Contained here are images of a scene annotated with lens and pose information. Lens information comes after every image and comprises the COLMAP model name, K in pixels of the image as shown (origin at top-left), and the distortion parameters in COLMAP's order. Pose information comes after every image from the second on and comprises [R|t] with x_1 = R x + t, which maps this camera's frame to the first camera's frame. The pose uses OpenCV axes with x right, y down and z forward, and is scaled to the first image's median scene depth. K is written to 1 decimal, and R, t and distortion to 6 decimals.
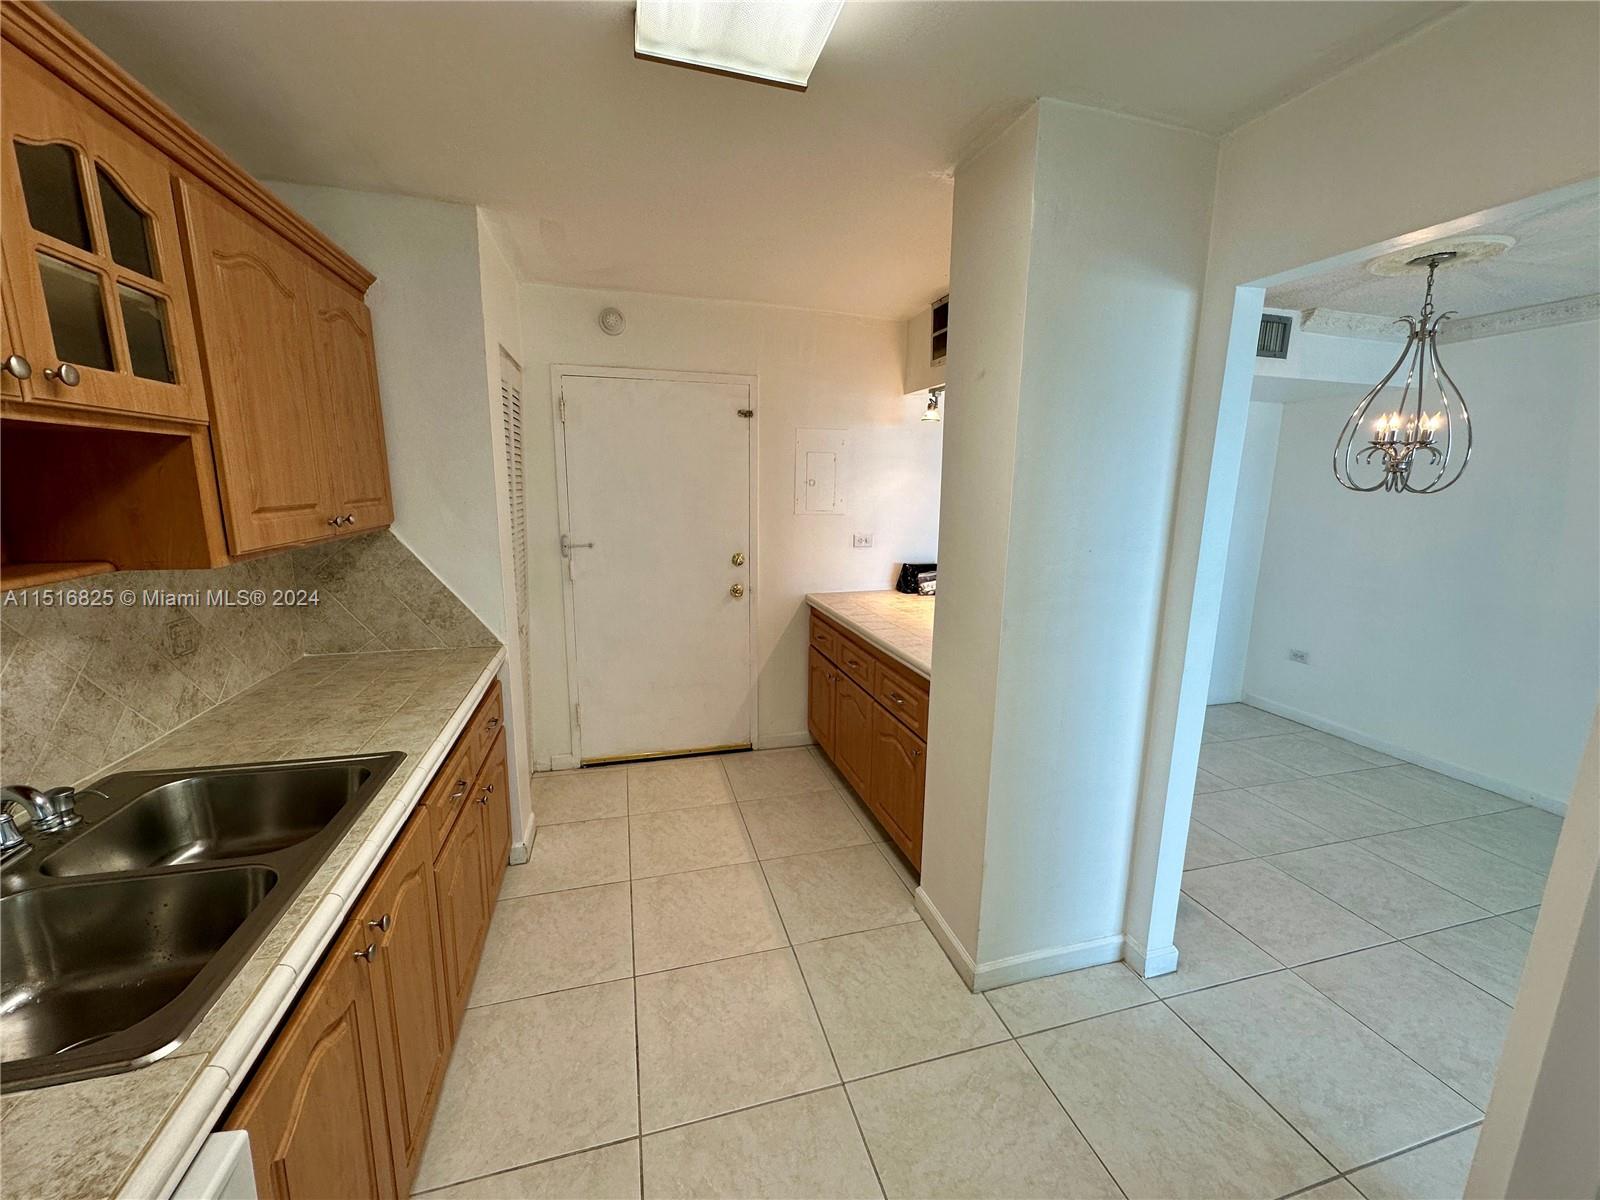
lens RADIAL K [[638.1, 0, 801.0], [0, 638.1, 598.8], [0, 0, 1]] dist [-0.000905, -0.000251]
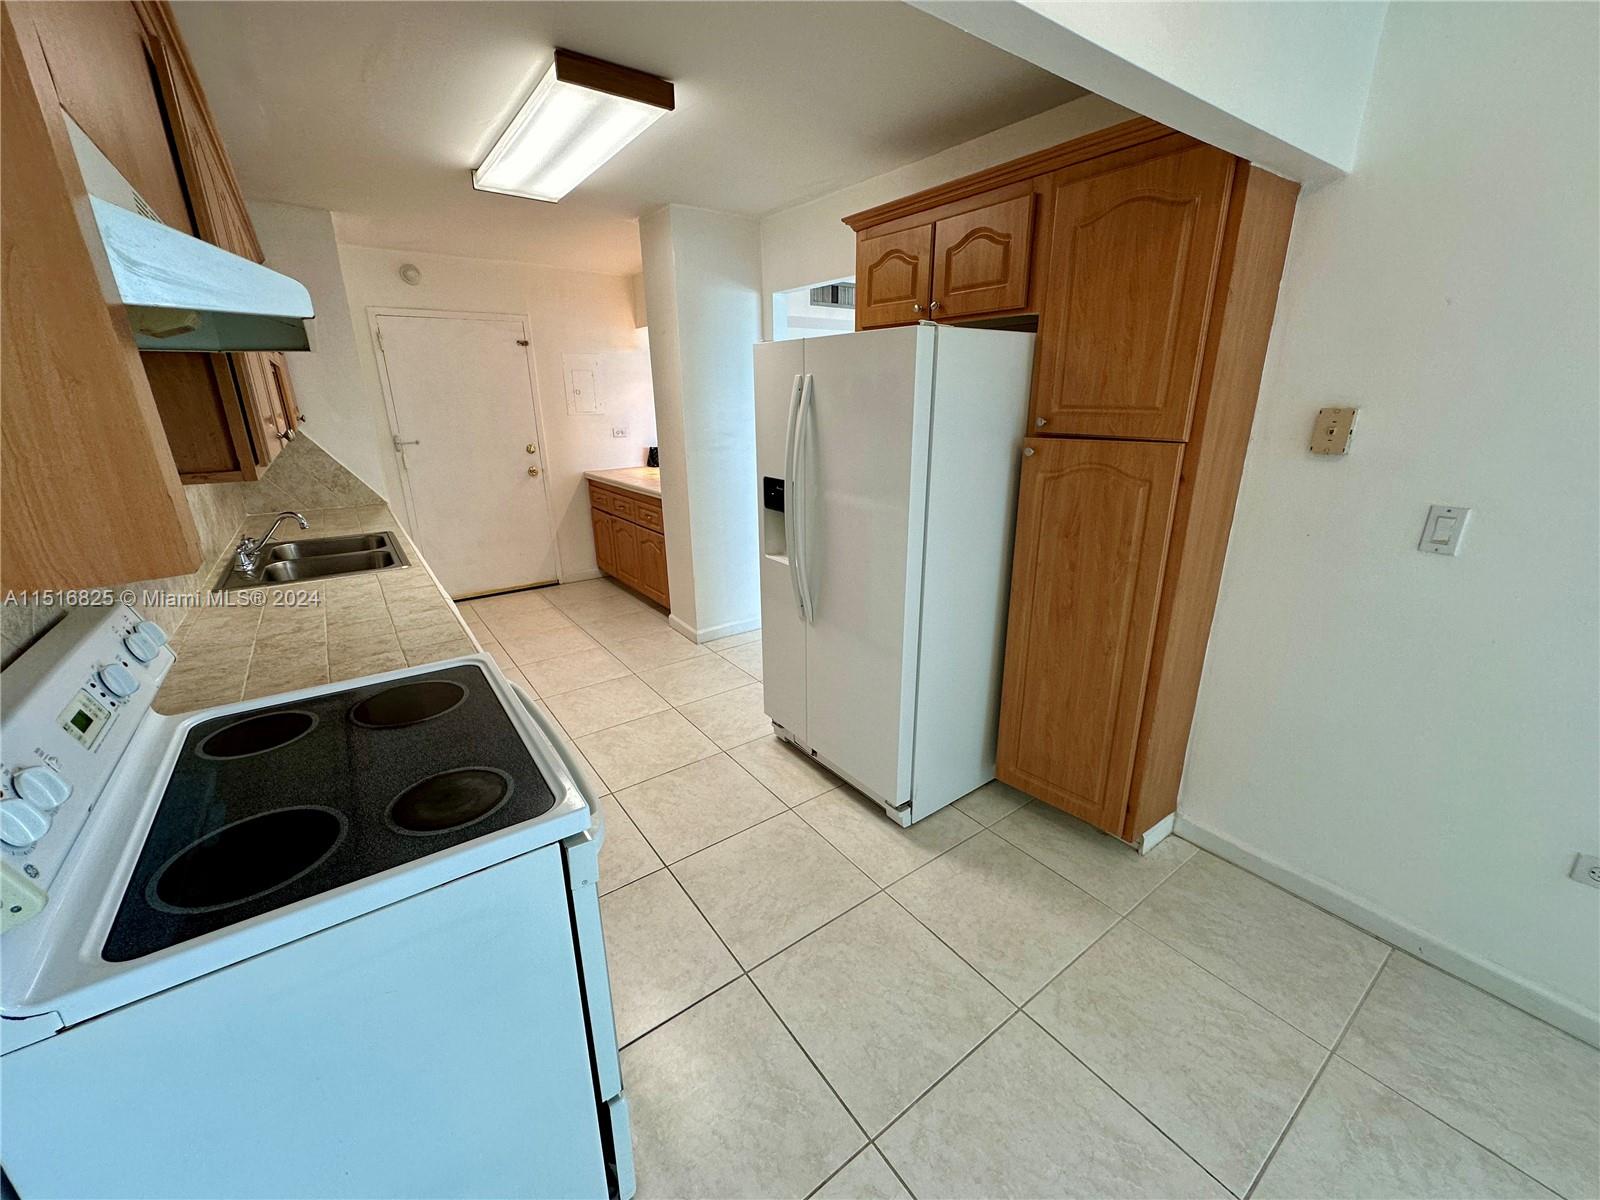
lens RADIAL K [[646.4, 0, 823.1], [0, 646.4, 619.4], [0, 0, 1]] dist [-0.030470, 0.000147]
pose [[0.931678, -0.134355, 0.337528, -0.026434], [0.081186, 0.982603, 0.167033, 0.136345], [-0.354098, -0.128218, 0.926377, -0.651439]]
